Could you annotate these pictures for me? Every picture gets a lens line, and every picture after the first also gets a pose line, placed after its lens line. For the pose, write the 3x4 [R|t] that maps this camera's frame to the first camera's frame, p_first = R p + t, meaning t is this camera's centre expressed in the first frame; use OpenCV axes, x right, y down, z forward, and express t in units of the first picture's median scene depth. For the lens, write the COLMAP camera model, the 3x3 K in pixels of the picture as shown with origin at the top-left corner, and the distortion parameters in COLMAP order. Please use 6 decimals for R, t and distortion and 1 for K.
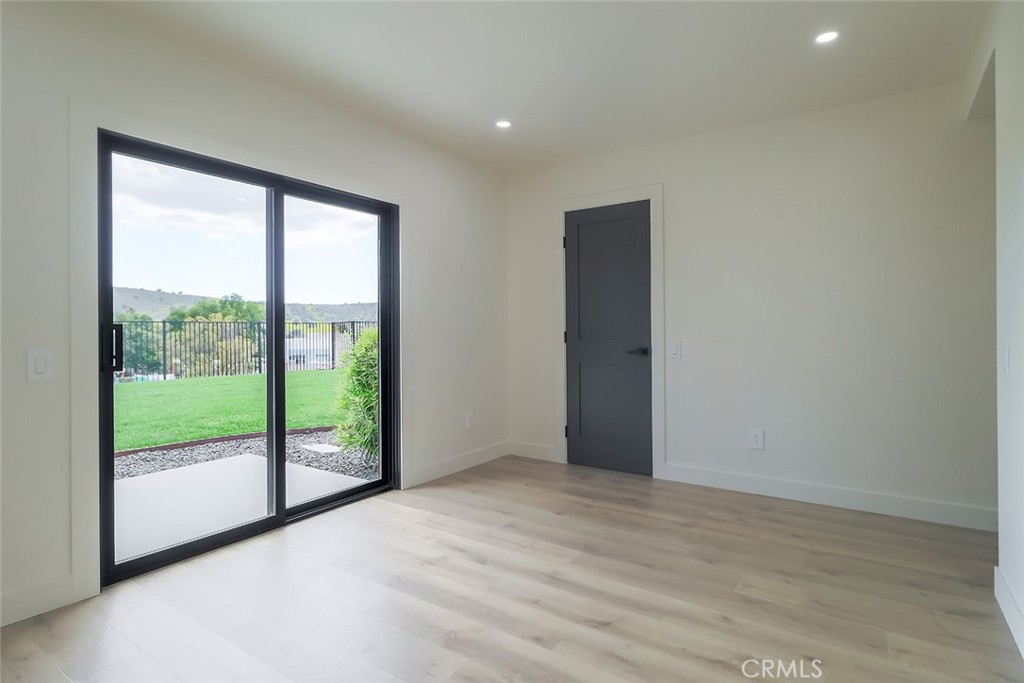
lens RADIAL K [[532.4, 0, 512.0], [0, 532.4, 341.5], [0, 0, 1]] dist [0.000711, -0.000008]
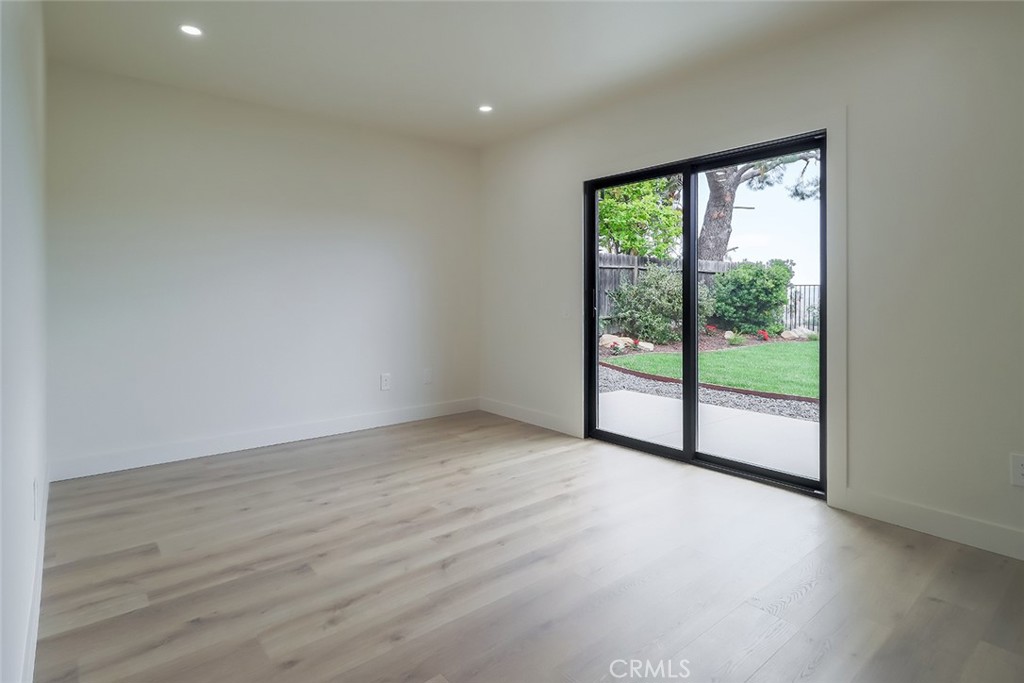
lens RADIAL K [[540.7, 0, 513.5], [0, 540.7, 301.6], [0, 0, 1]] dist [-0.000753, -0.000298]
pose [[-0.279626, 0.013801, -0.960010, 1.093321], [-0.018643, 0.999630, 0.019801, -0.025674], [0.959928, 0.023435, -0.279265, 1.325934]]
